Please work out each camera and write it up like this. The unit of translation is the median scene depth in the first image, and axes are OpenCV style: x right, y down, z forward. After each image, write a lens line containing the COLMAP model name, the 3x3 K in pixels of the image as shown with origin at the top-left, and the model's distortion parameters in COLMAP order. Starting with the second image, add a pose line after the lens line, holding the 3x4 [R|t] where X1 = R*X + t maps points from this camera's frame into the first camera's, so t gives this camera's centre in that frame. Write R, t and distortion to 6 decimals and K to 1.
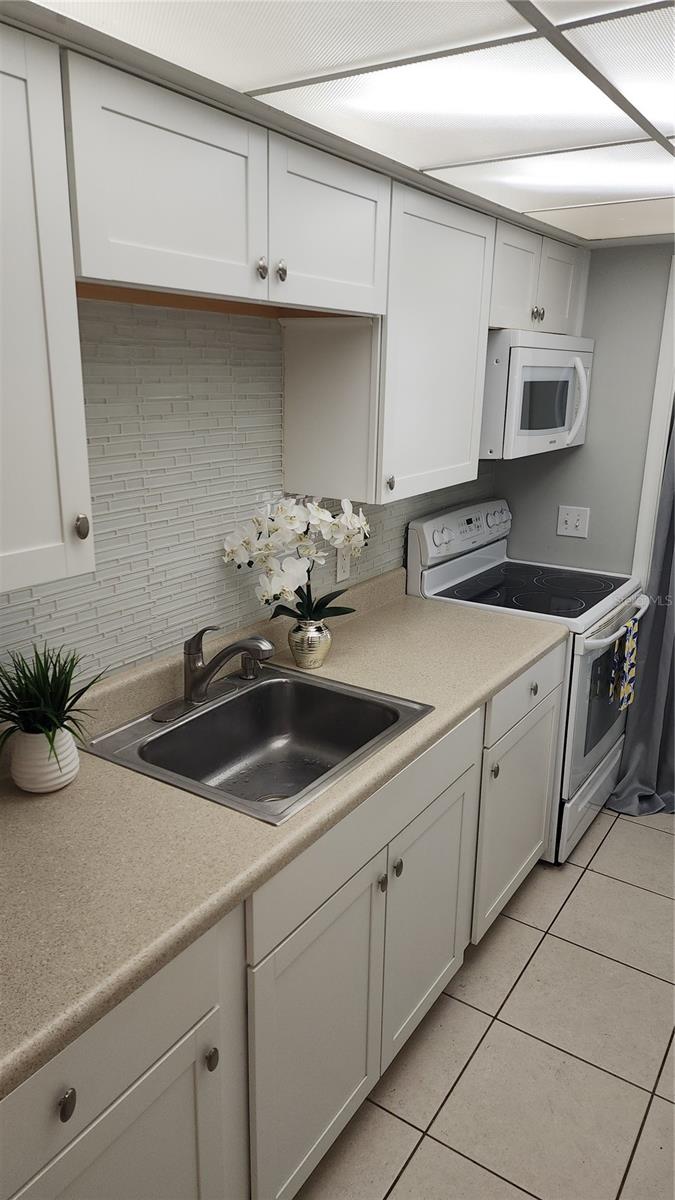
lens RADIAL K [[803.7, 0, 335.8], [0, 803.7, 596.1], [0, 0, 1]] dist [0.012185, -0.013644]
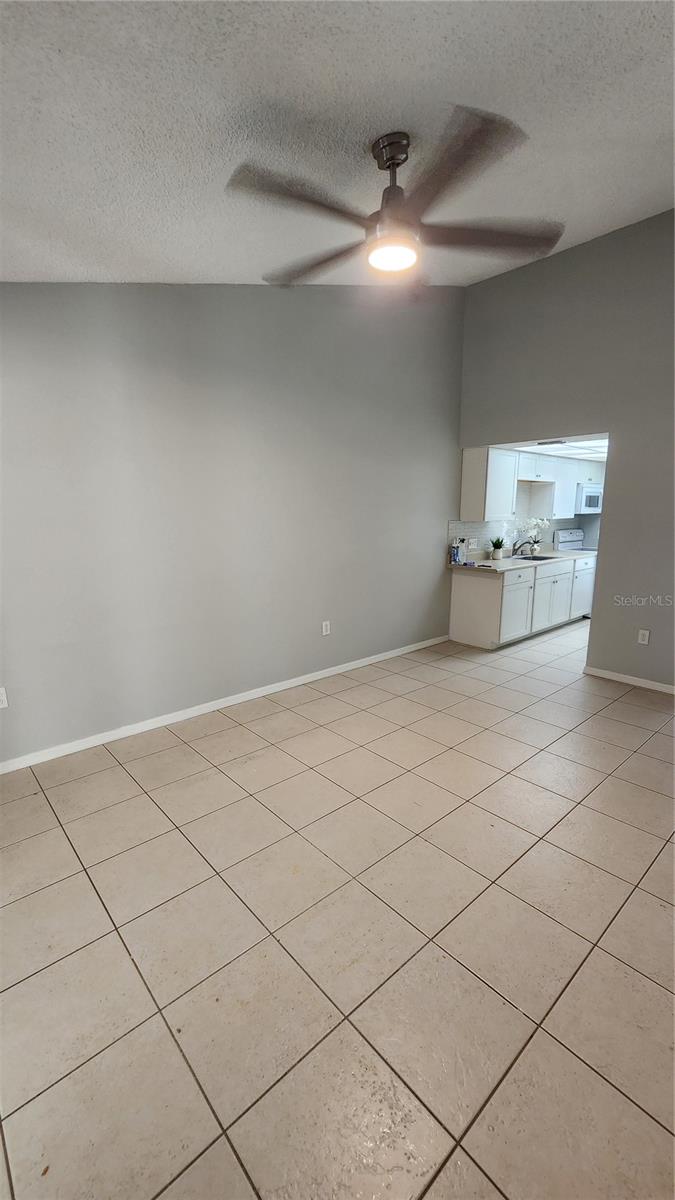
lens RADIAL K [[538.0, 0, 334.3], [0, 538.0, 601.5], [0, 0, 1]] dist [0.003595, 0.000203]
pose [[0.970047, 0.030357, -0.241013, -0.406008], [-0.054399, 0.994110, -0.093737, 0.725106], [0.236748, 0.104040, 0.965984, -2.304413]]
